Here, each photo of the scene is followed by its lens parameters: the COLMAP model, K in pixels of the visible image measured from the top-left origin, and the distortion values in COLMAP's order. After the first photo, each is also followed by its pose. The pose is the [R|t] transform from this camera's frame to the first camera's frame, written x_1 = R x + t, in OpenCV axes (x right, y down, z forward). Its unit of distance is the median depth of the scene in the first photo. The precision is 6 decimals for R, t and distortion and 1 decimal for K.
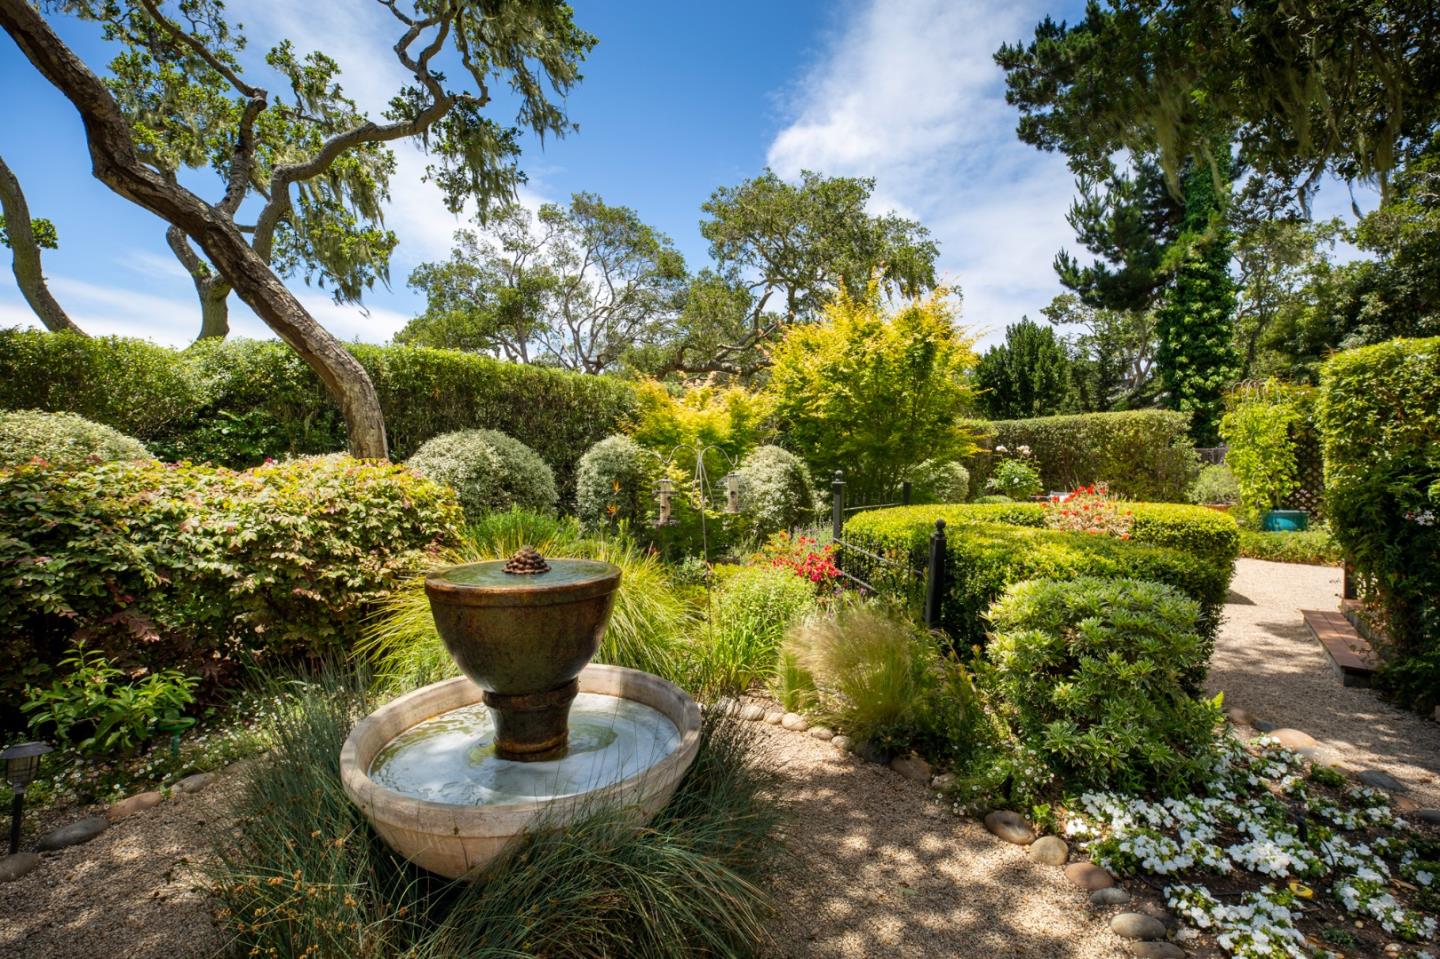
lens RADIAL K [[651.0, 0, 717.4], [0, 651.0, 478.4], [0, 0, 1]] dist [-0.002082, -0.000261]
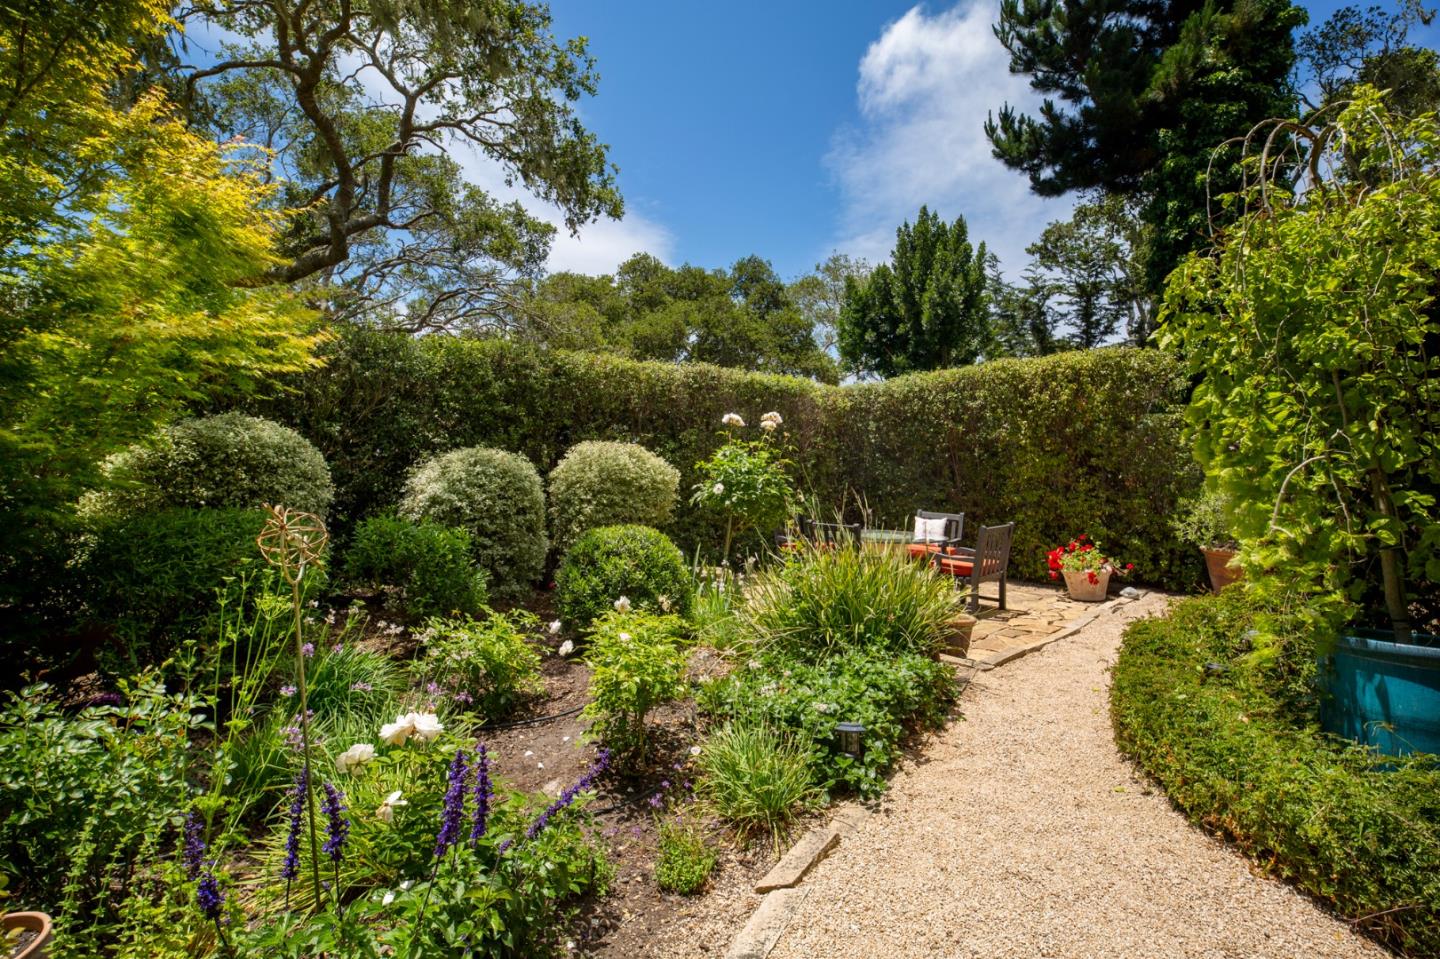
lens RADIAL K [[651.0, 0, 722.4], [0, 651.0, 479.4], [0, 0, 1]] dist [-0.002082, -0.000261]
pose [[0.996433, 0.013949, -0.083224, 0.394983], [-0.013933, 0.999903, 0.000768, -0.003023], [0.083226, 0.000394, 0.996531, 0.458820]]
